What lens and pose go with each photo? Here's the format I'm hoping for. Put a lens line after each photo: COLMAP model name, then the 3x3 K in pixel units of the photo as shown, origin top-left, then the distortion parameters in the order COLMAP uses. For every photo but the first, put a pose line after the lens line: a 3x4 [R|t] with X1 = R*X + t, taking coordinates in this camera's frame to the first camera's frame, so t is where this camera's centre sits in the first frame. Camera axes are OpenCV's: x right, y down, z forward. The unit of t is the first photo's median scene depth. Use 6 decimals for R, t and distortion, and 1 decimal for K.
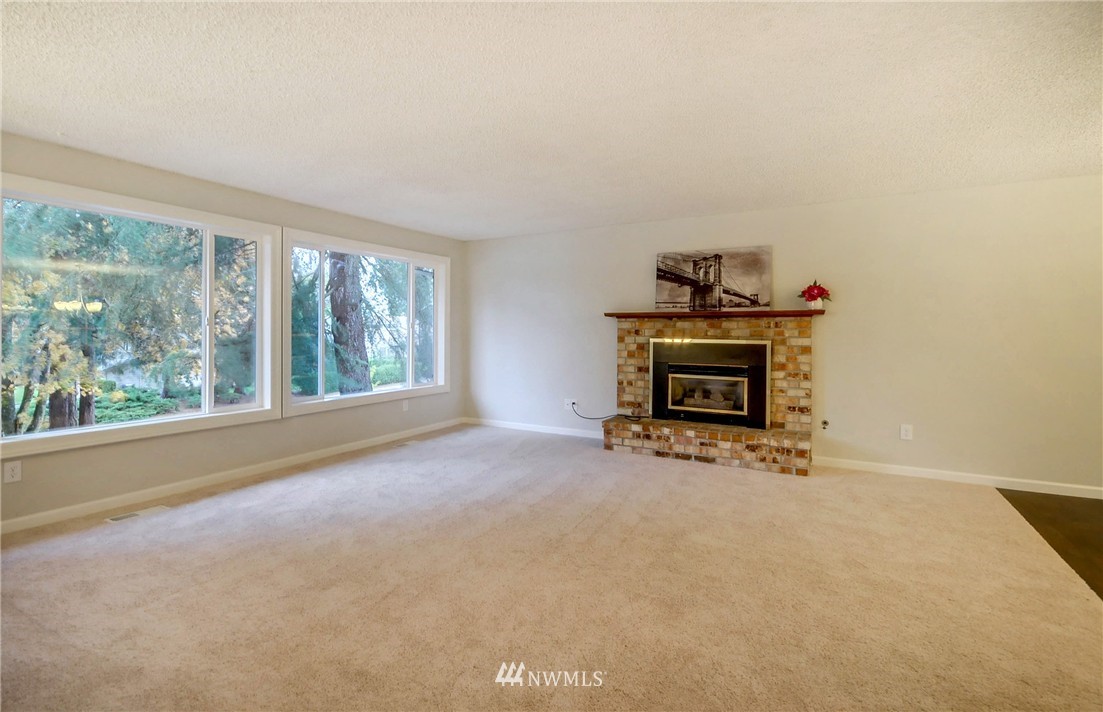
lens RADIAL K [[531.8, 0, 551.1], [0, 531.8, 327.7], [0, 0, 1]] dist [0.000068, 0.000003]
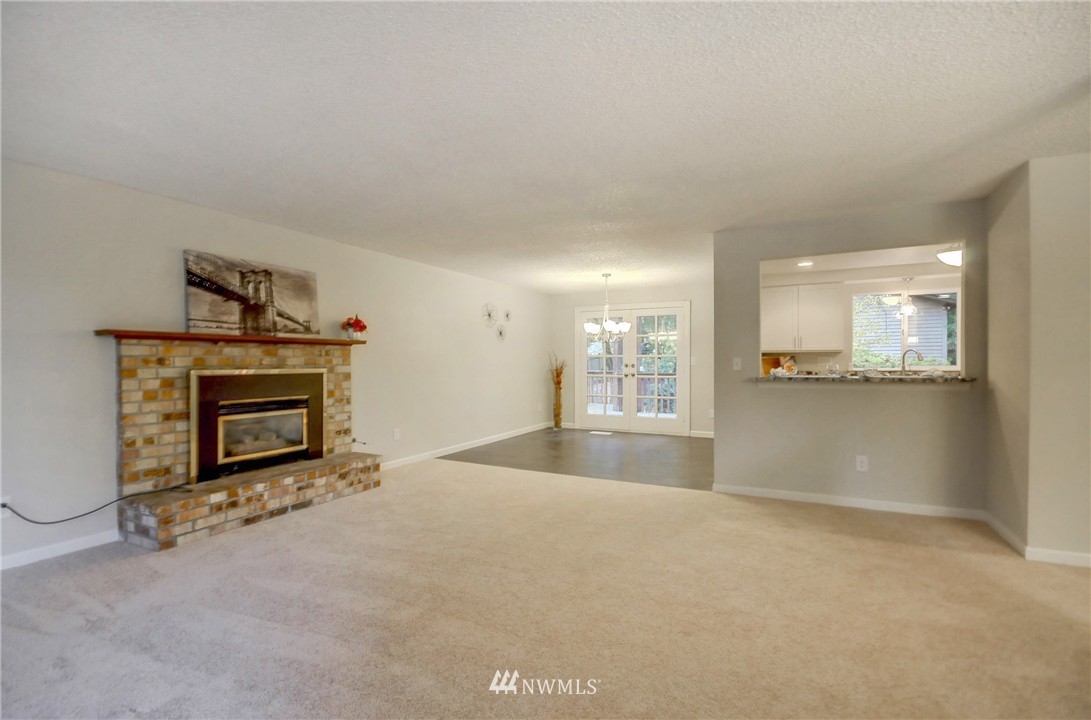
lens RADIAL K [[483.5, 0, 545.5], [0, 483.5, 360.0], [0, 0, 1]] dist [-0.000343, -0.000057]
pose [[-0.041314, -0.003127, 0.999141, -0.493540], [-0.003604, 0.999989, 0.002980, 0.003521], [-0.999140, -0.003477, -0.041325, 0.593870]]
